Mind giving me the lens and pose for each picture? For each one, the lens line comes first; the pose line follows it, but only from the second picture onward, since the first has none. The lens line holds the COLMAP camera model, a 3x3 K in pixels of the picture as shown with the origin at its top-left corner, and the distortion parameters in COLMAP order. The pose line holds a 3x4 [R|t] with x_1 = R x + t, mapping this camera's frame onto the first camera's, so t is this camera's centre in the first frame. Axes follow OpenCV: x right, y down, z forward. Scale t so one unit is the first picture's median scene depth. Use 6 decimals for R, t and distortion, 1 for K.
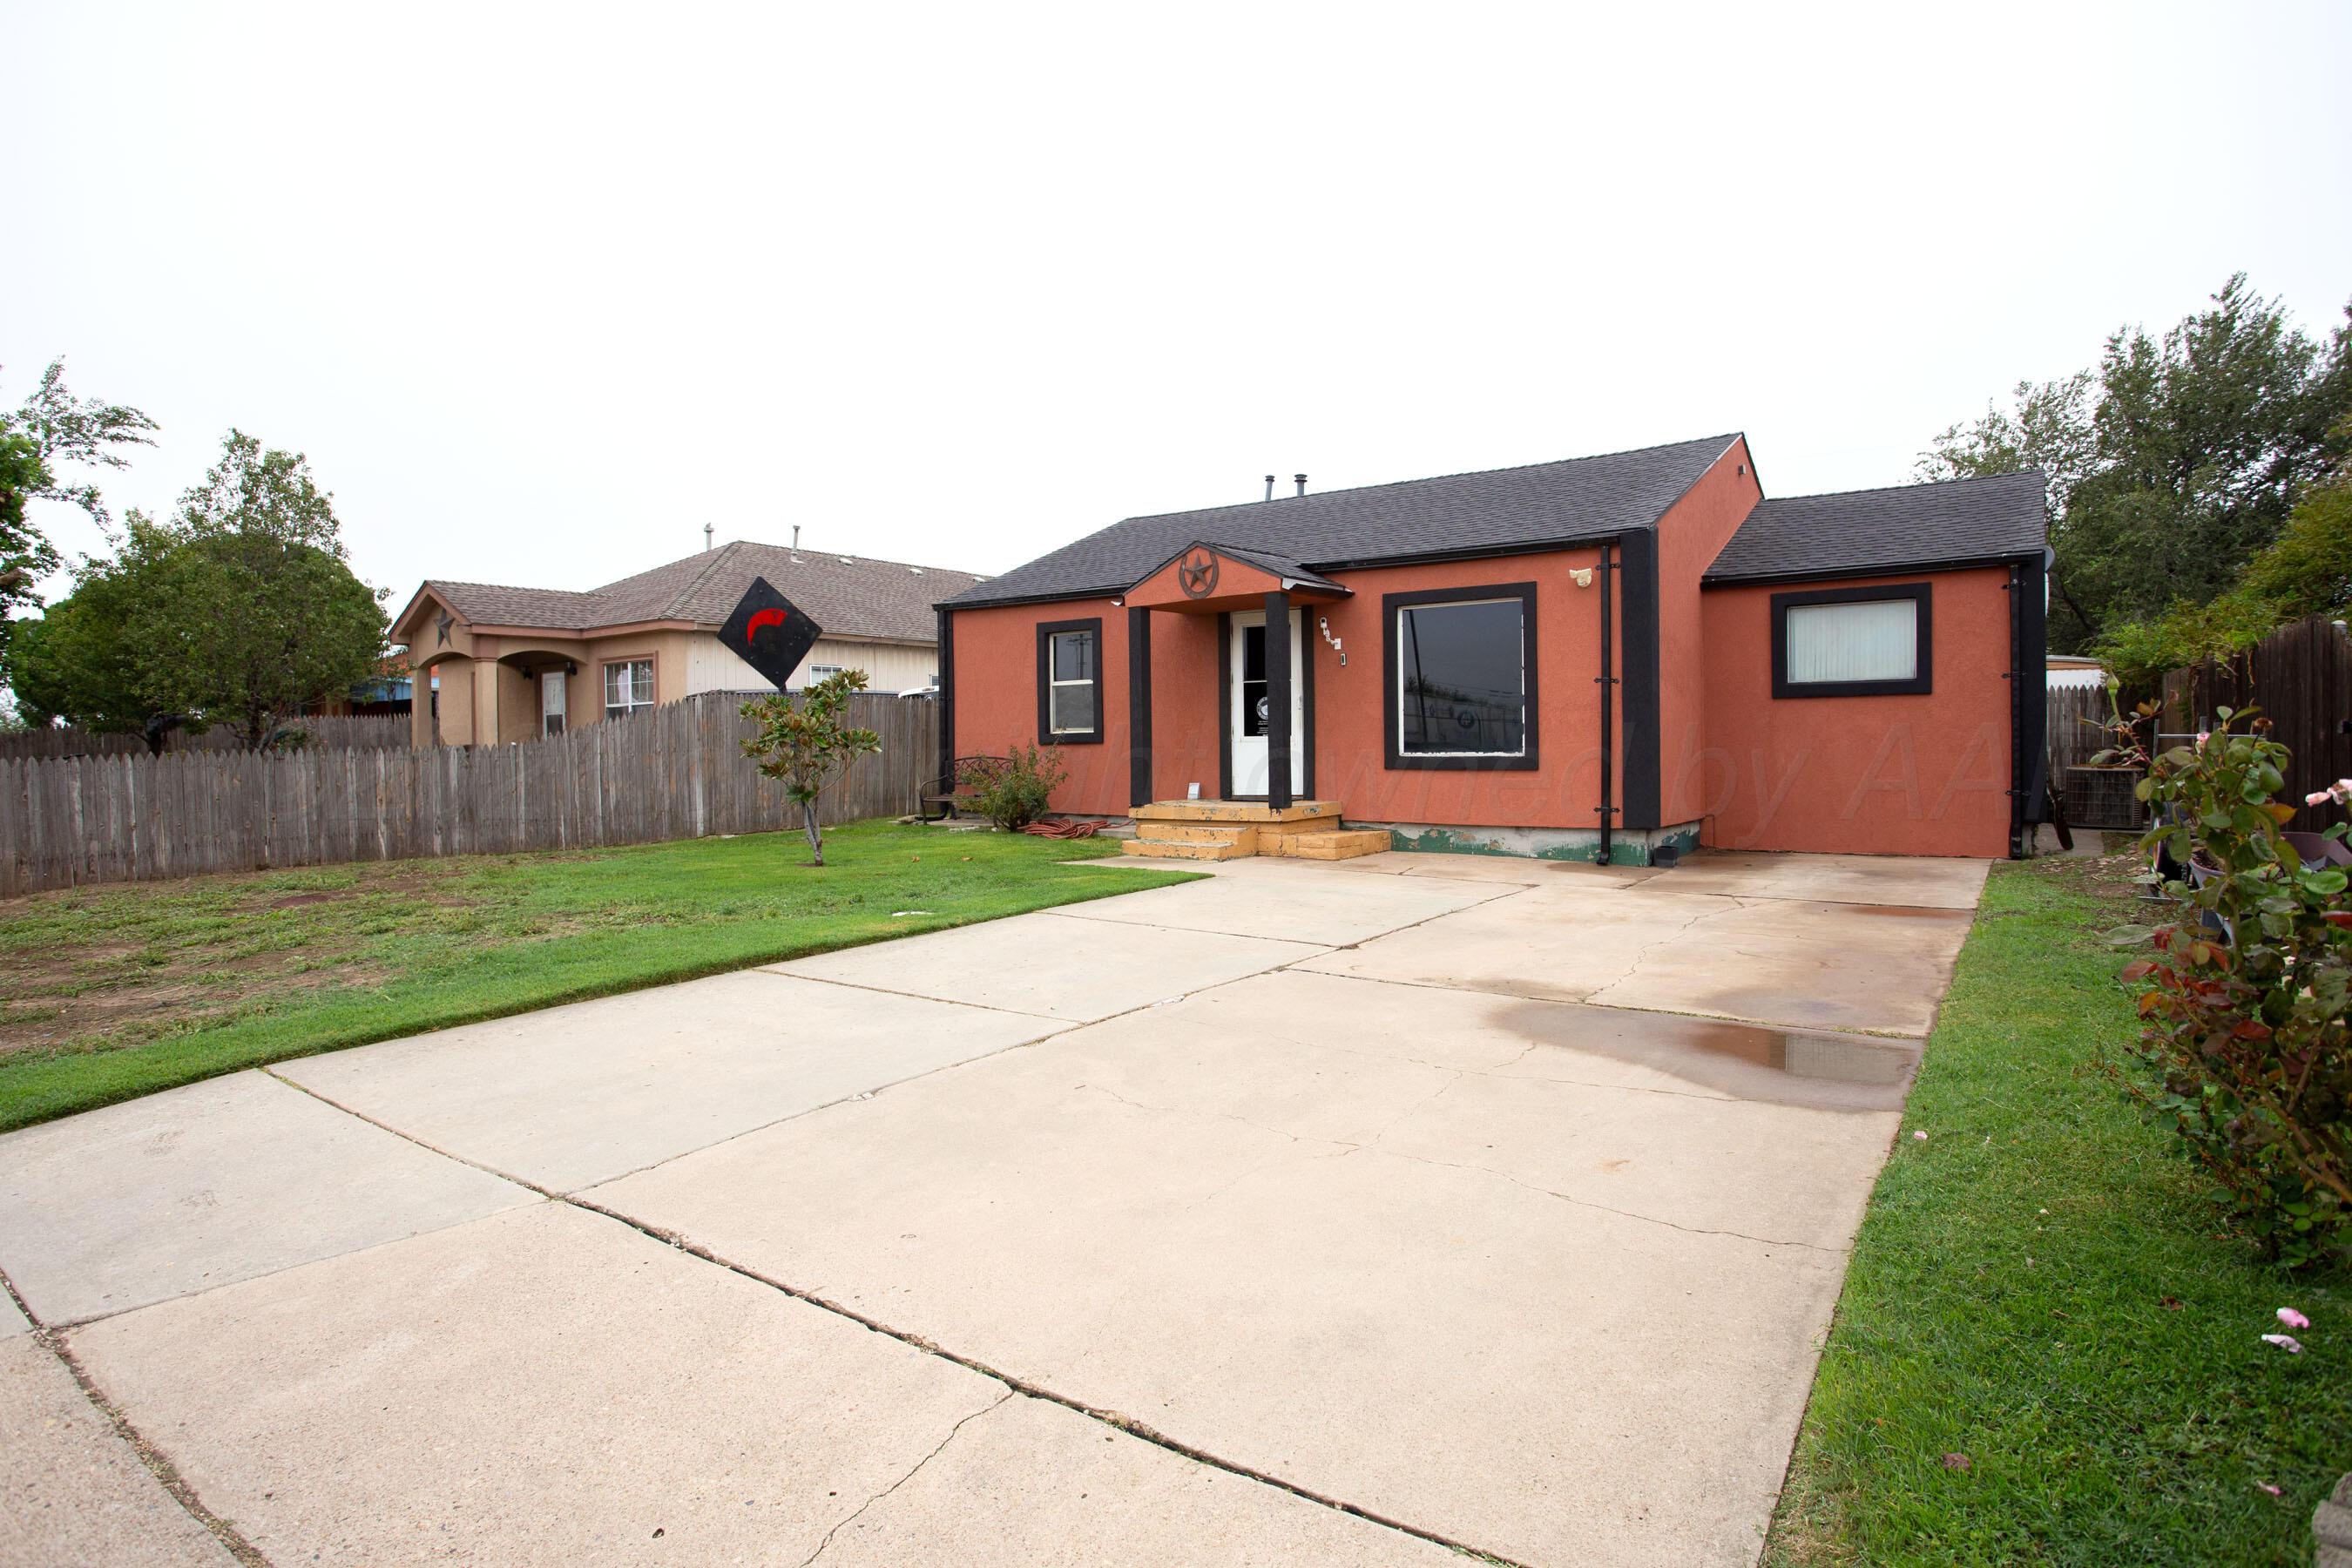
lens RADIAL K [[1295.4, 0, 1174.7], [0, 1295.4, 780.0], [0, 0, 1]] dist [-0.005436, -0.000218]
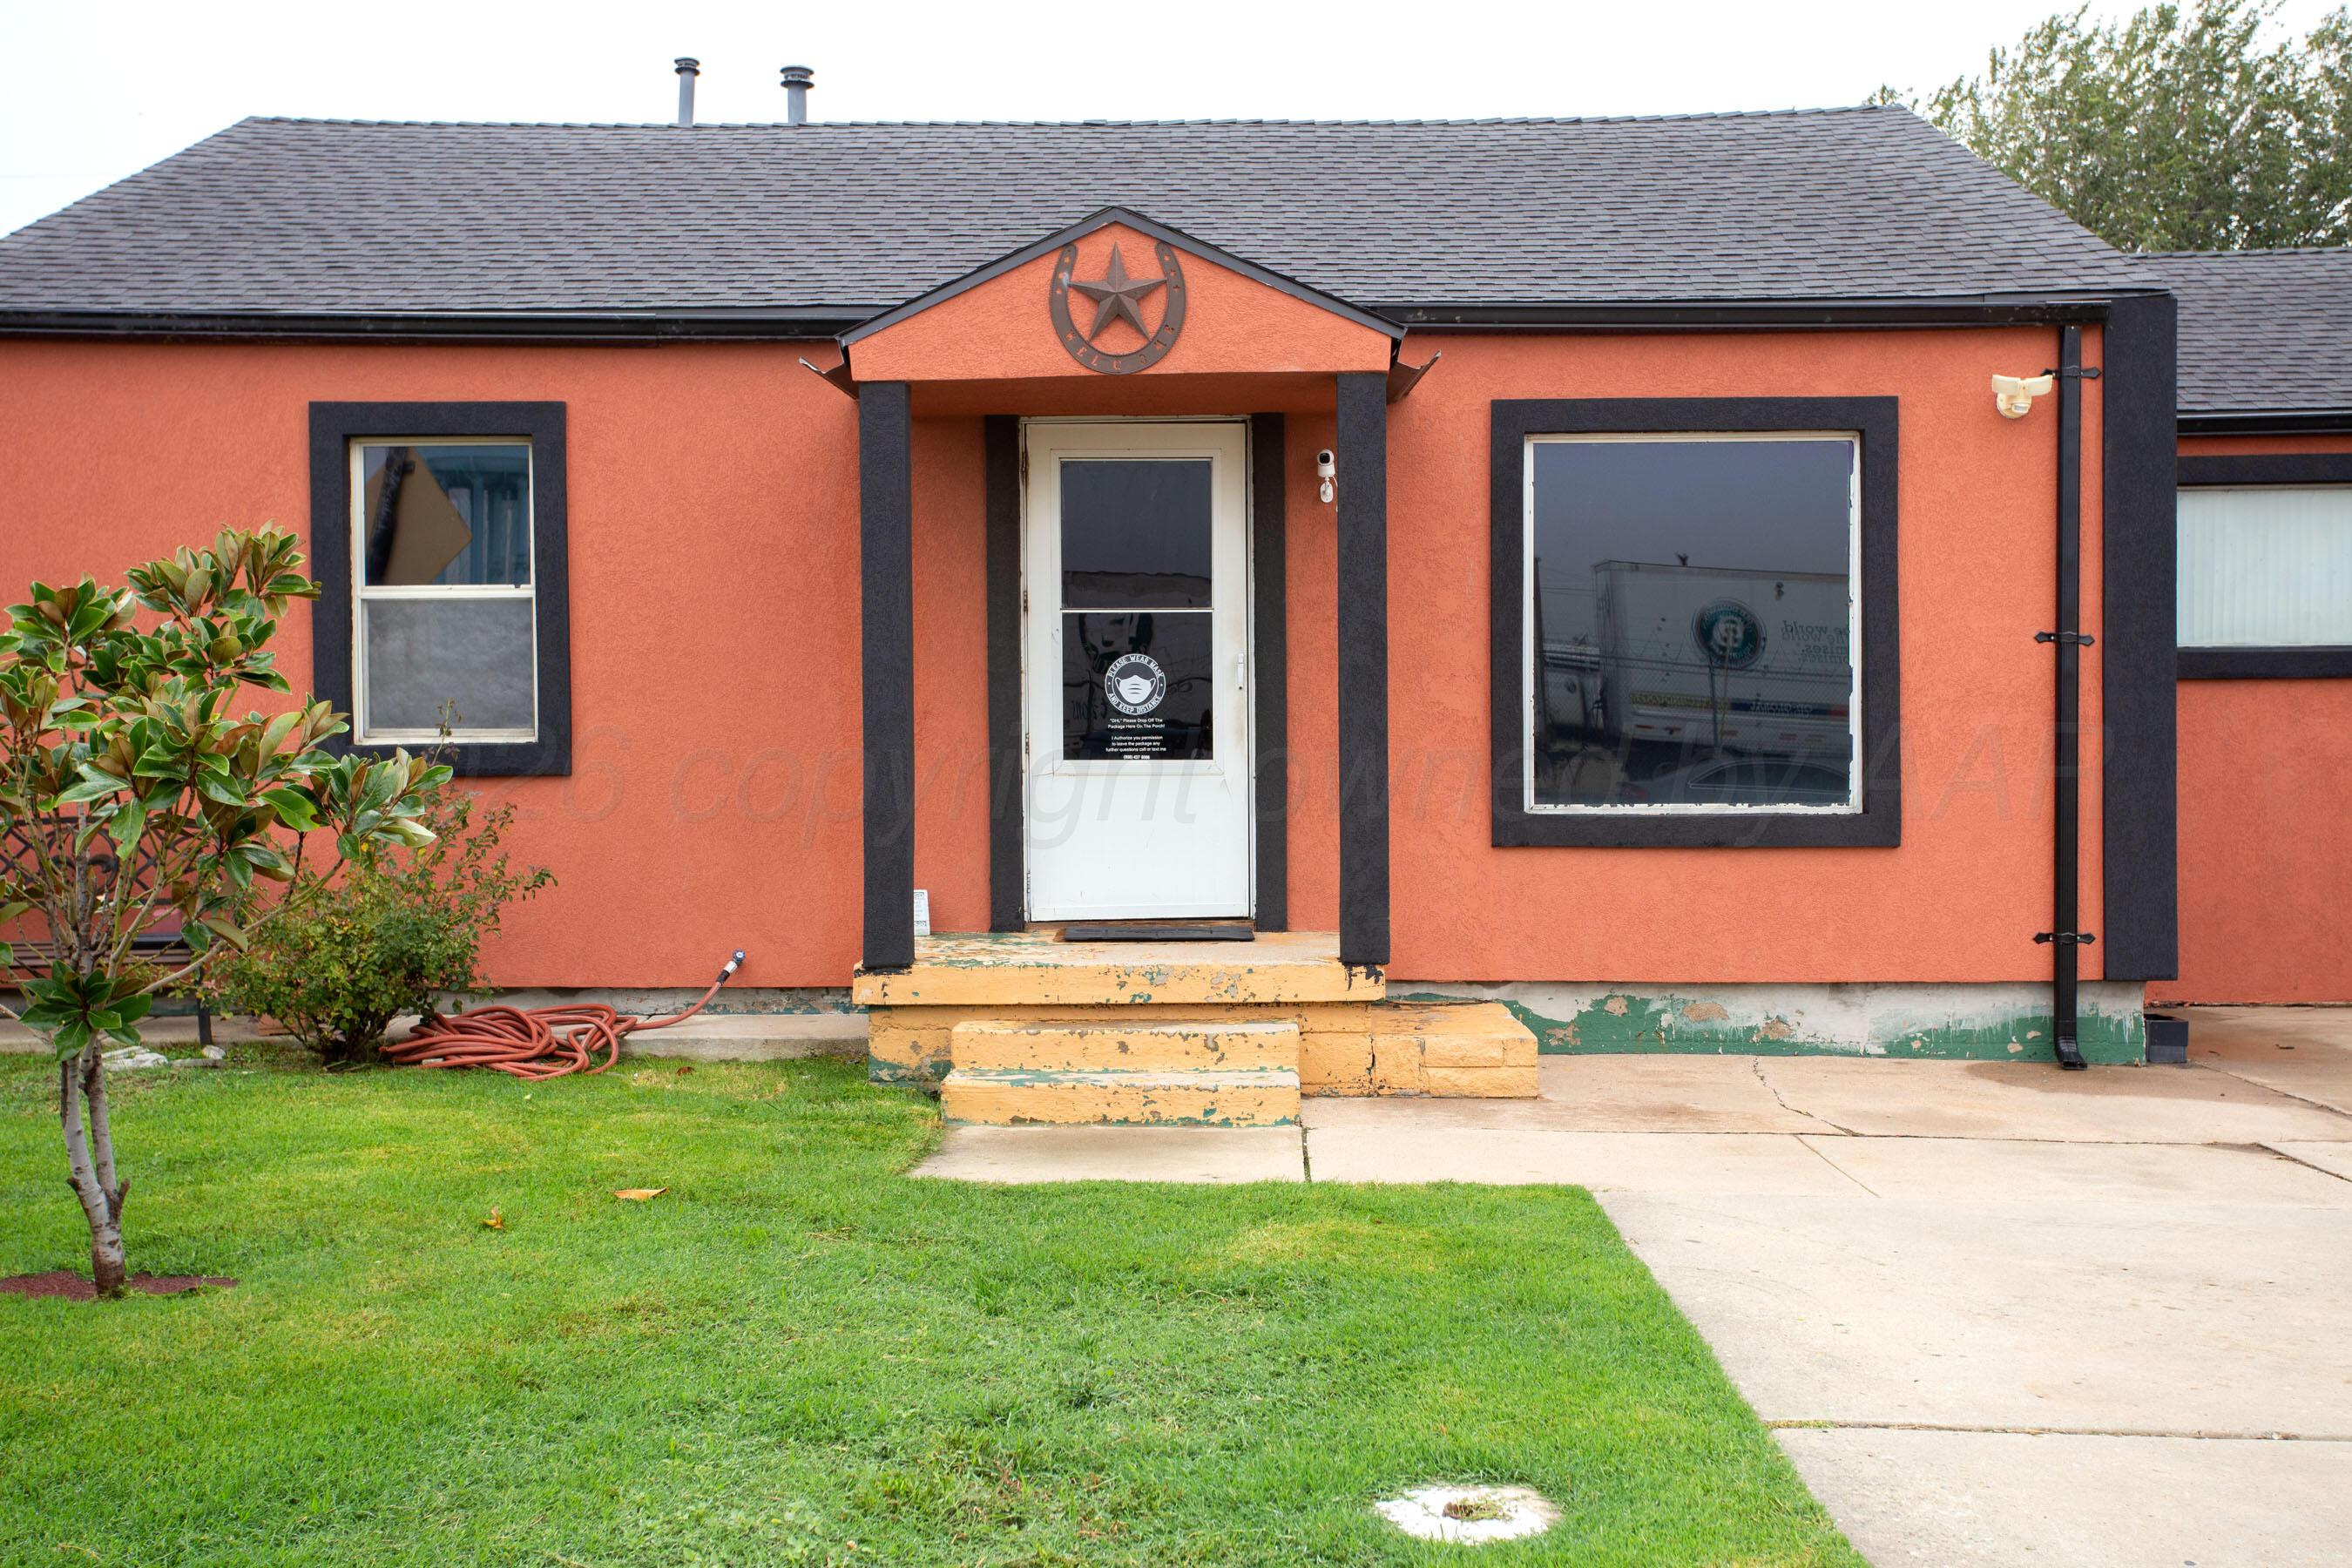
lens RADIAL K [[2628.6, 0, 1176.6], [0, 2628.6, 782.6], [0, 0, 1]] dist [0.100695, 0.000000]
pose [[0.810737, -0.008052, 0.585355, -0.389609], [0.011992, 0.999924, -0.002854, -0.027232], [-0.585287, 0.009334, 0.810772, 0.416854]]
